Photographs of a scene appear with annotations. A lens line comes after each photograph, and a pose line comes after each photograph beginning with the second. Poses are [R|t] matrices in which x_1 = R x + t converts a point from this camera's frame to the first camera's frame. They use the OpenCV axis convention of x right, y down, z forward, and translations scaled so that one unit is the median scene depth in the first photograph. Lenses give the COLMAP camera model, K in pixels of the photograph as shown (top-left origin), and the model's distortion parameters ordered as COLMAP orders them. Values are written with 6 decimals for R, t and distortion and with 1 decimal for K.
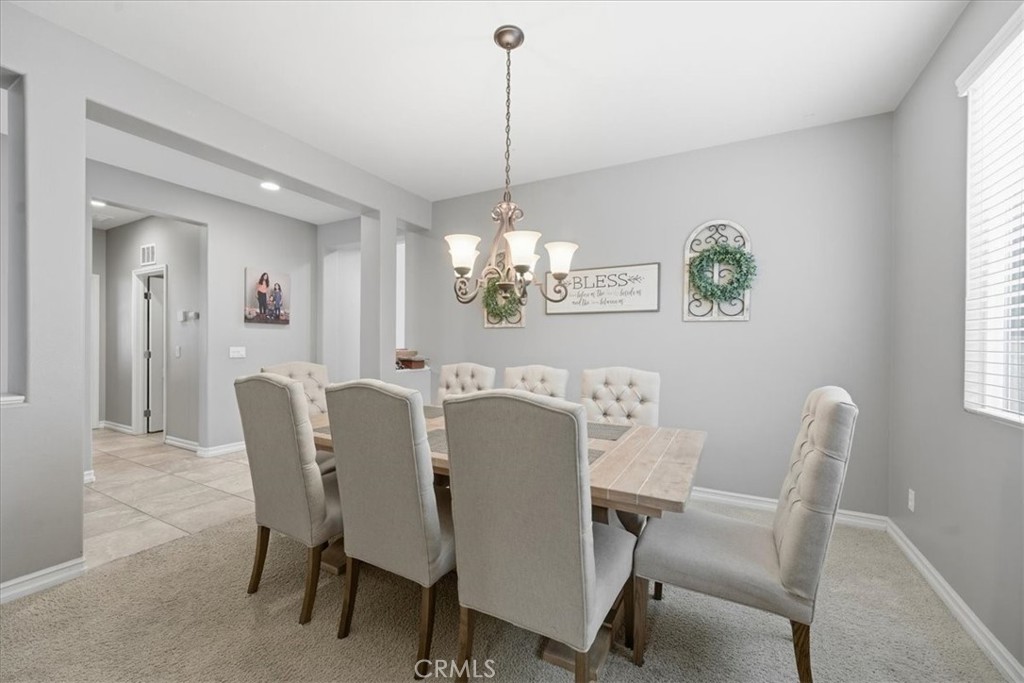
lens RADIAL K [[408.7, 0, 509.6], [0, 408.7, 343.8], [0, 0, 1]] dist [-0.009204, 0.002277]
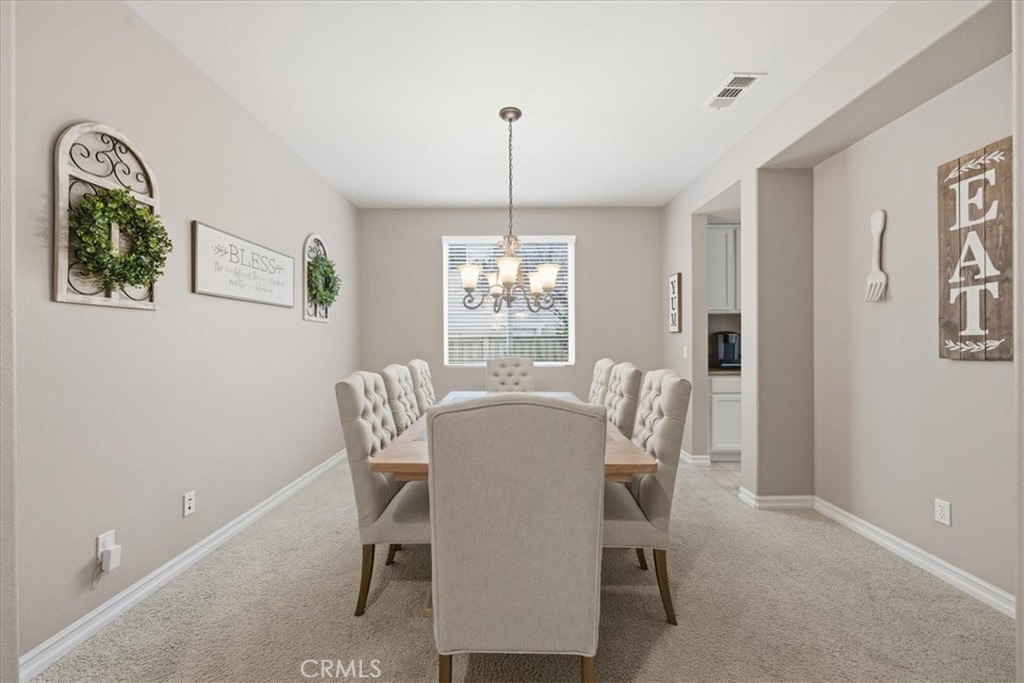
lens RADIAL K [[408.7, 0, 508.6], [0, 408.7, 340.5], [0, 0, 1]] dist [-0.009204, 0.002277]
pose [[-0.461573, -0.000486, 0.887102, -0.677019], [0.003380, 0.999992, 0.002306, -0.002910], [-0.887096, 0.004063, -0.461567, 0.927972]]
